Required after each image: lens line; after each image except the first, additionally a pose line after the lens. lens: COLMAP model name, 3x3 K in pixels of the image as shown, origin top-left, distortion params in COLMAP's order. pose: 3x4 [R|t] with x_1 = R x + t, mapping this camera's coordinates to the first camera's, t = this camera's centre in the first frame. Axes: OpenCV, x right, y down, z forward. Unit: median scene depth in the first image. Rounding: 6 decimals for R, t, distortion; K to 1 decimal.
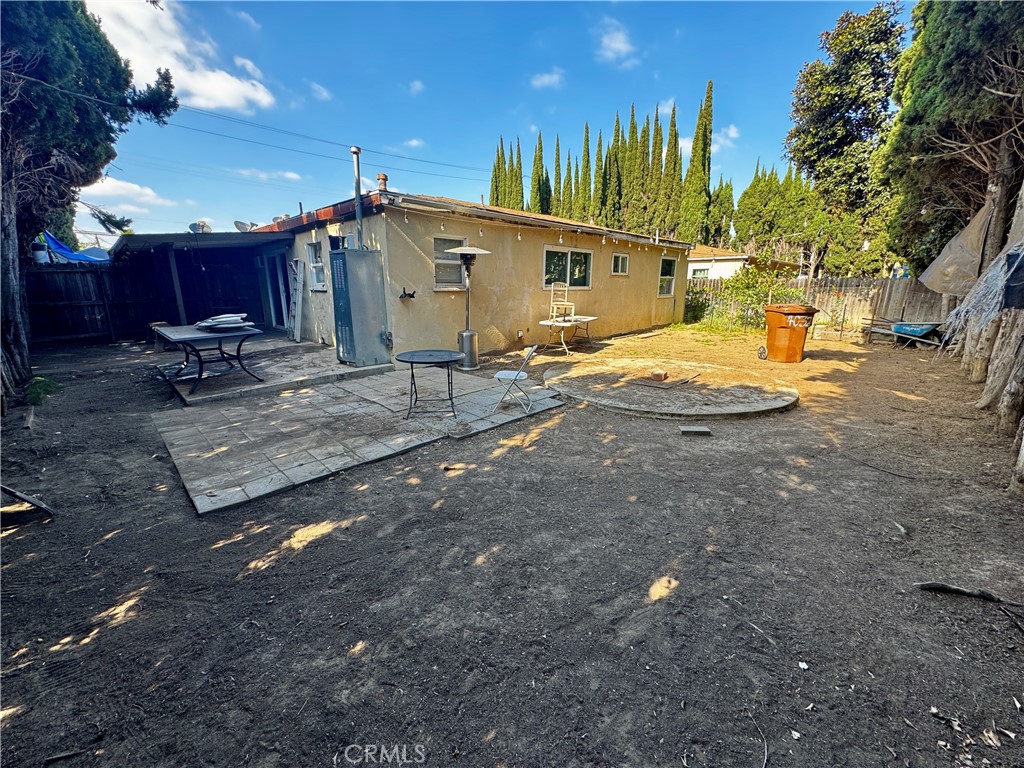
lens RADIAL K [[409.6, 0, 512.3], [0, 409.6, 383.1], [0, 0, 1]] dist [-0.003372, 0.000116]
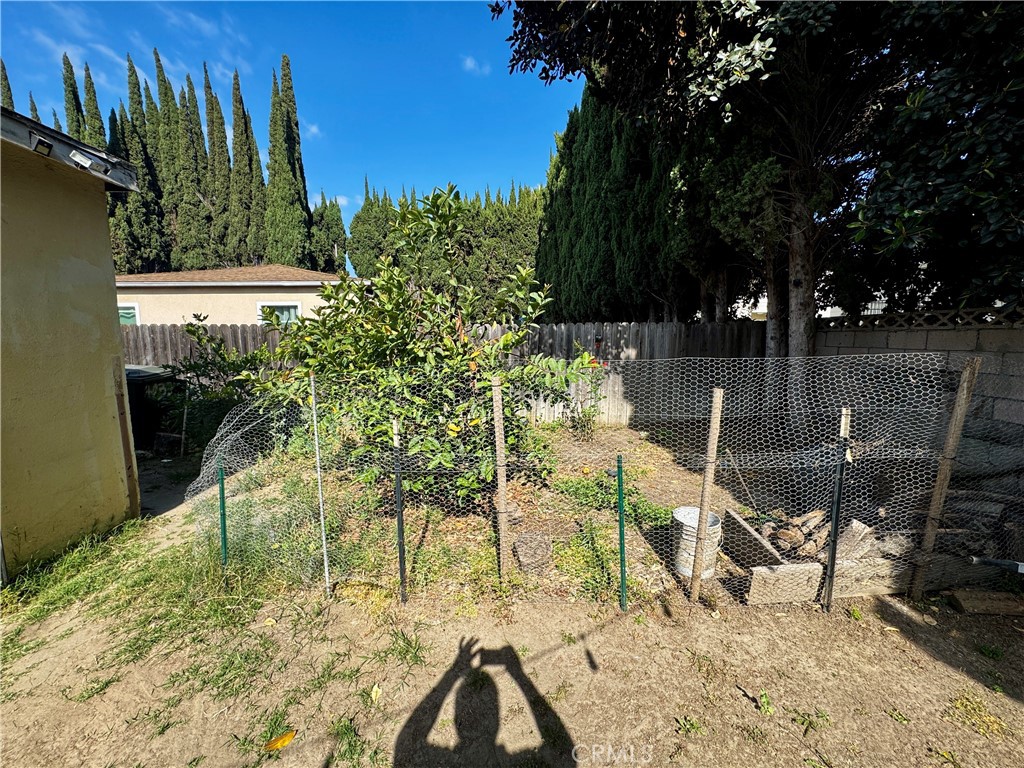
lens RADIAL K [[409.6, 0, 512.3], [0, 409.6, 383.1], [0, 0, 1]] dist [-0.003372, 0.000116]
pose [[0.682113, -0.090312, 0.725649, 0.682307], [0.179194, 0.982731, -0.046136, -0.291900], [-0.708951, 0.161502, 0.686517, 1.183811]]
